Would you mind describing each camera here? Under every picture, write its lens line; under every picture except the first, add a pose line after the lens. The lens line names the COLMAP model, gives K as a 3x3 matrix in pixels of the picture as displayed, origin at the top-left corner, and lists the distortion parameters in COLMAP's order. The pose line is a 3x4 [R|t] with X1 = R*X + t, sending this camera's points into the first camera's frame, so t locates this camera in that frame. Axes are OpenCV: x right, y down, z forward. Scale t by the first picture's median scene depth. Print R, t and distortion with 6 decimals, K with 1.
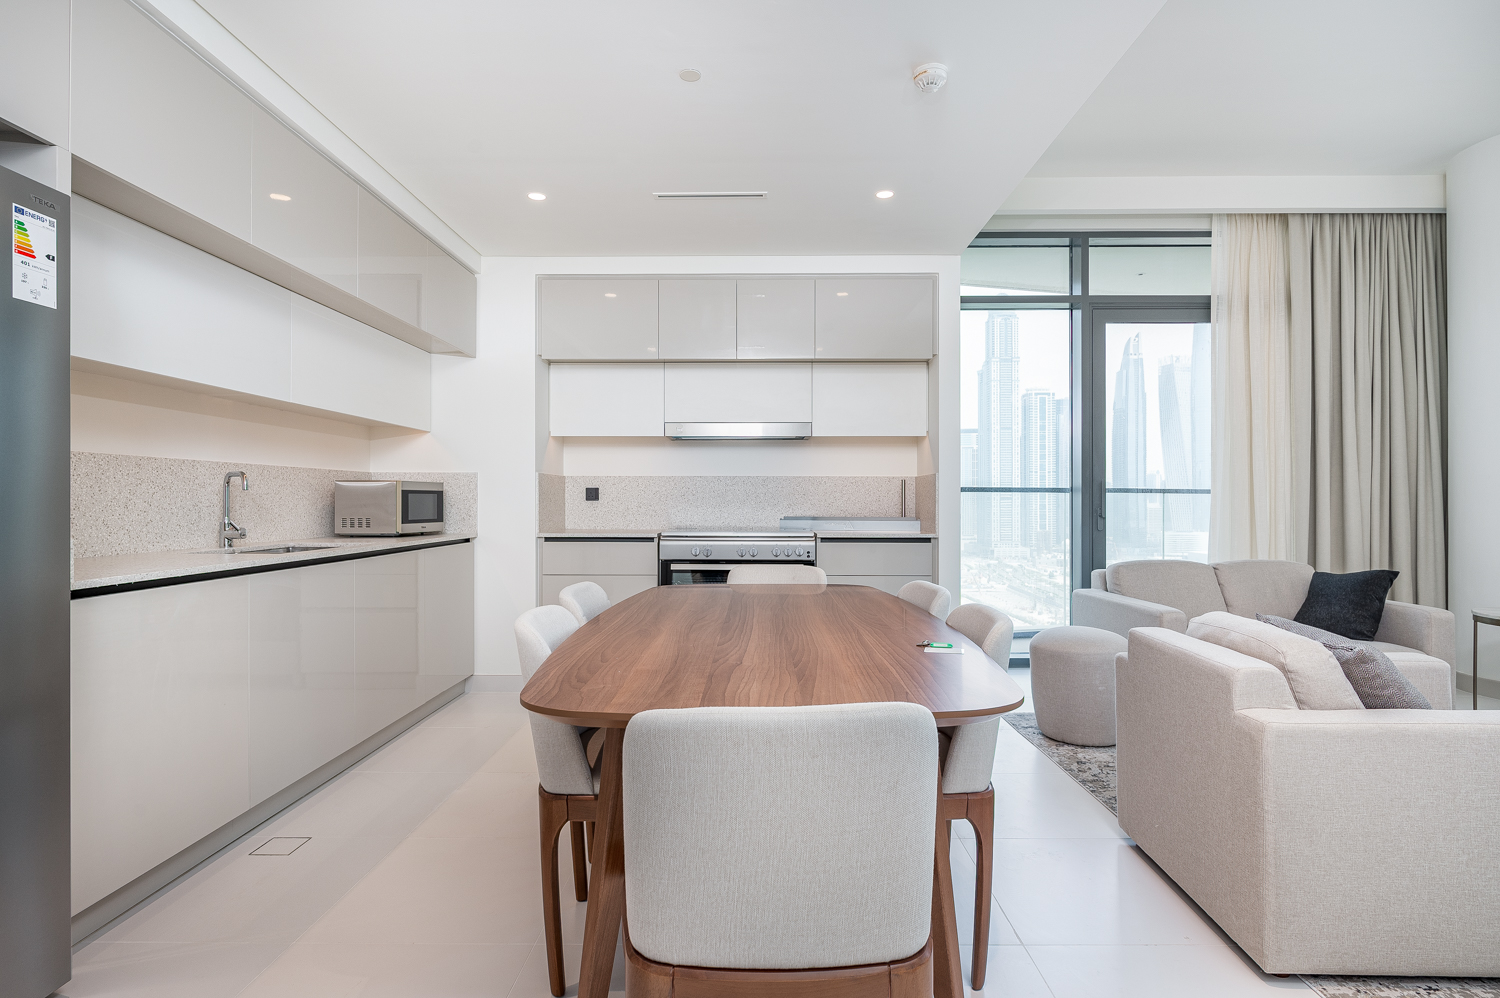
lens RADIAL K [[765.8, 0, 750.0], [0, 765.8, 499.0], [0, 0, 1]] dist [-0.001988, 0.000535]
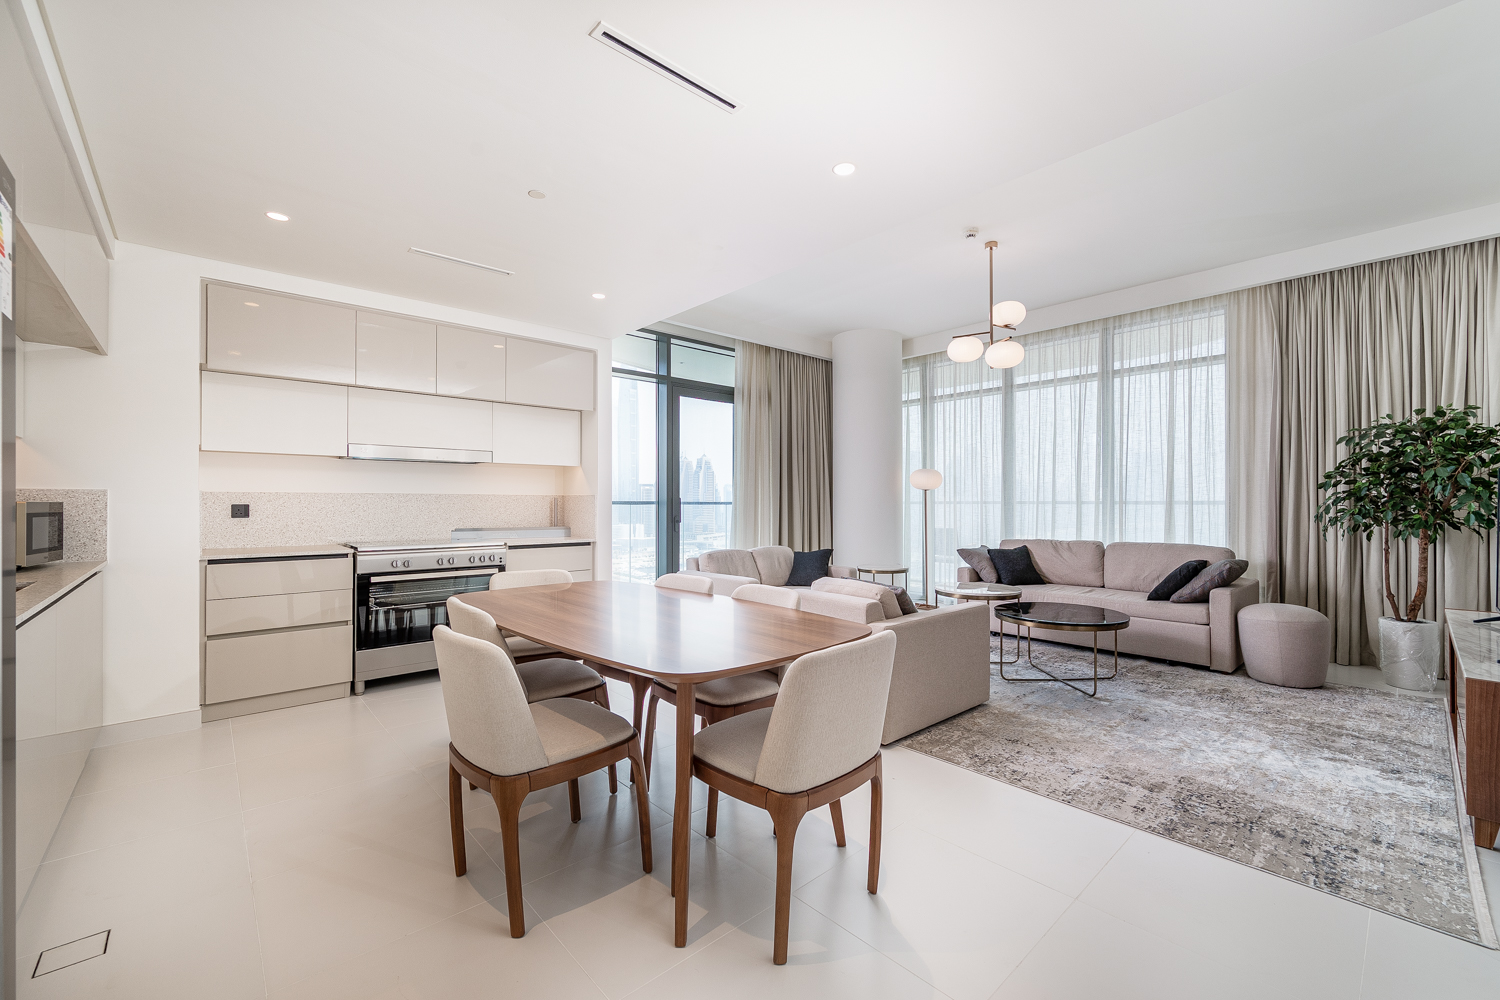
lens RADIAL K [[615.5, 0, 756.6], [0, 615.5, 495.2], [0, 0, 1]] dist [-0.001013, 0.000639]
pose [[0.731487, 0.007216, 0.681817, -0.271991], [-0.001231, 0.999956, -0.009262, -0.021063], [-0.681854, 0.005936, 0.731464, -0.004984]]
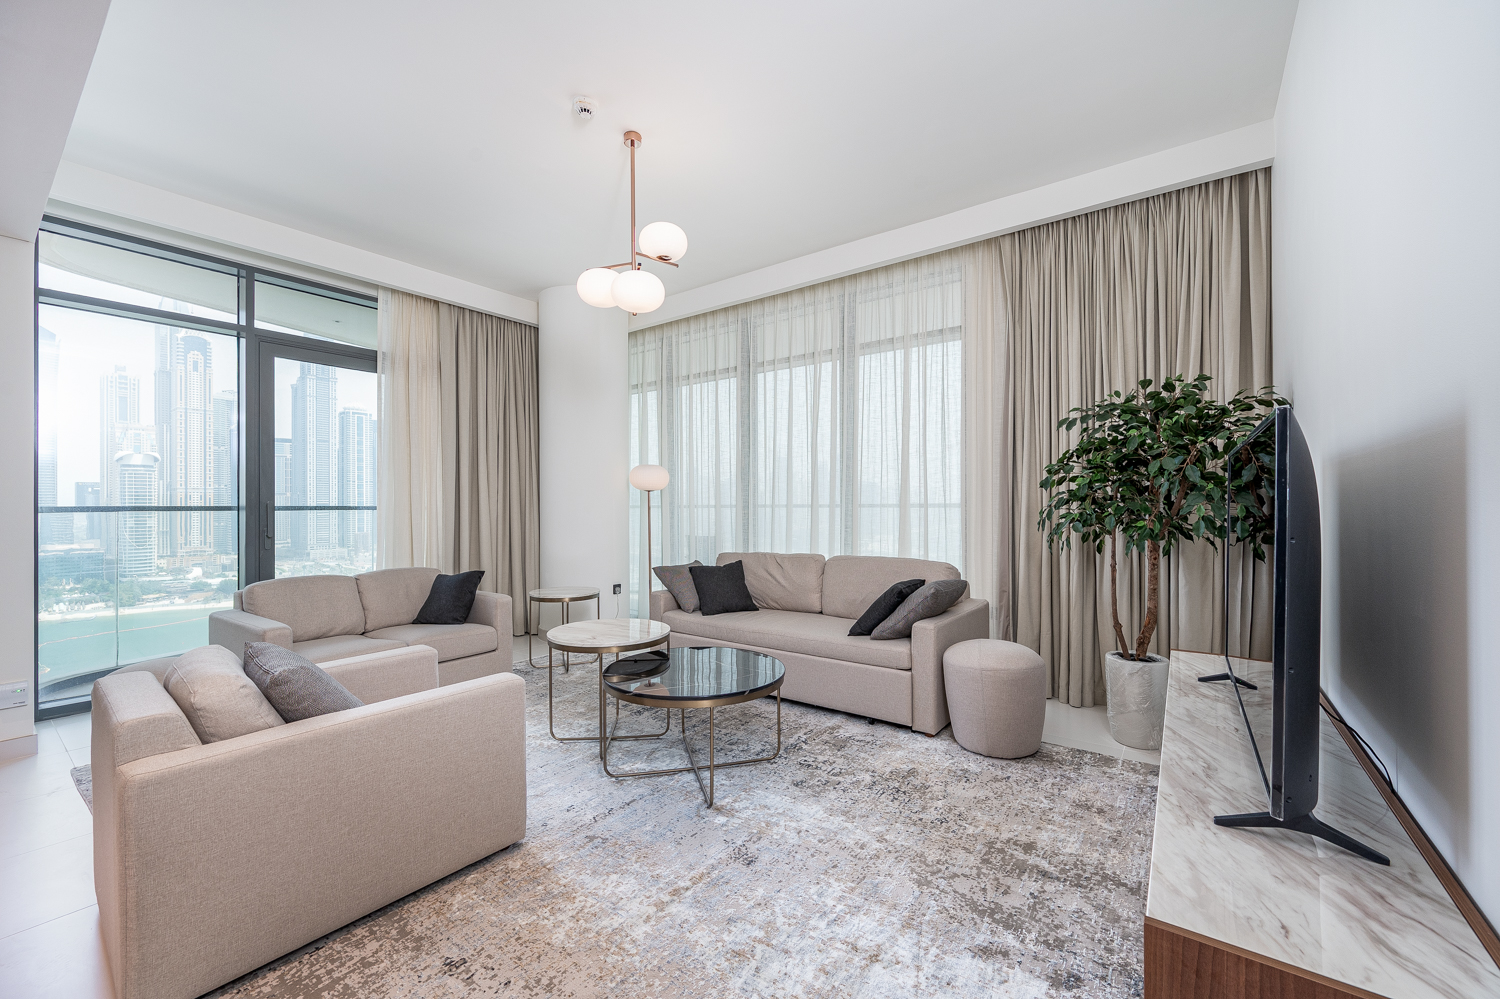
lens RADIAL K [[598.4, 0, 750.0], [0, 598.4, 499.5], [0, 0, 1]] dist [0.002264, 0.000201]
pose [[0.590544, 0.005182, 0.806989, 0.186442], [0.001868, 0.999968, -0.007788, -0.021400], [-0.807004, 0.006106, 0.590515, -0.040090]]
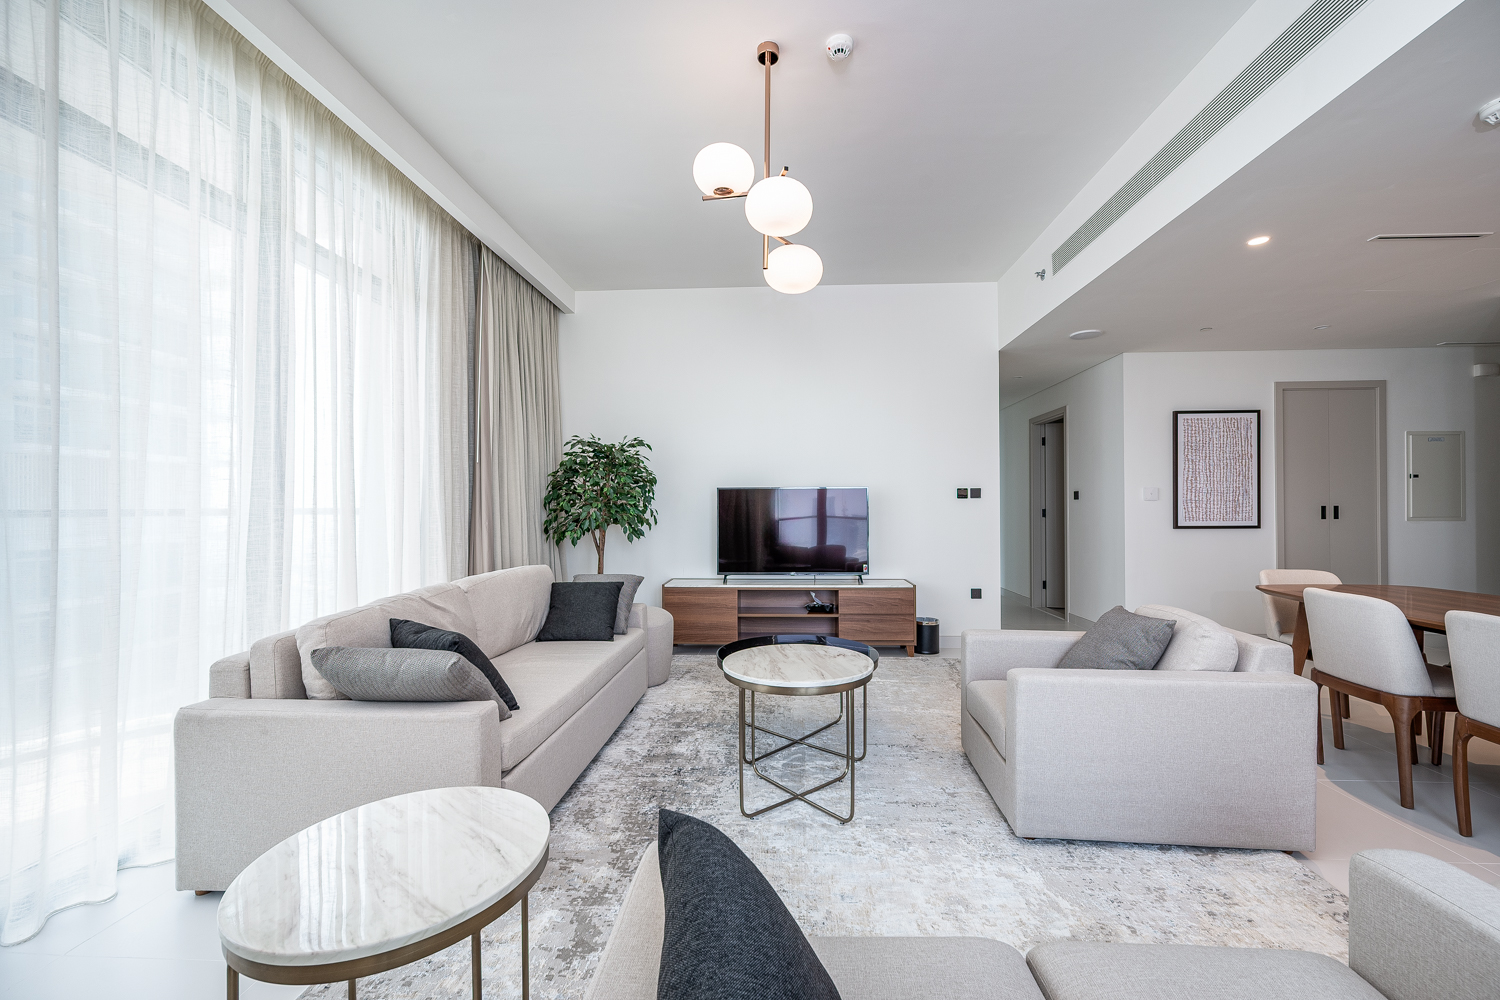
lens RADIAL K [[590.5, 0, 762.1], [0, 590.5, 501.9], [0, 0, 1]] dist [-0.000236, 0.000019]
pose [[-0.999661, 0.001767, 0.025993, 0.626001], [0.001555, 0.999965, -0.008184, -0.022007], [-0.026006, -0.008141, -0.999629, 0.946228]]
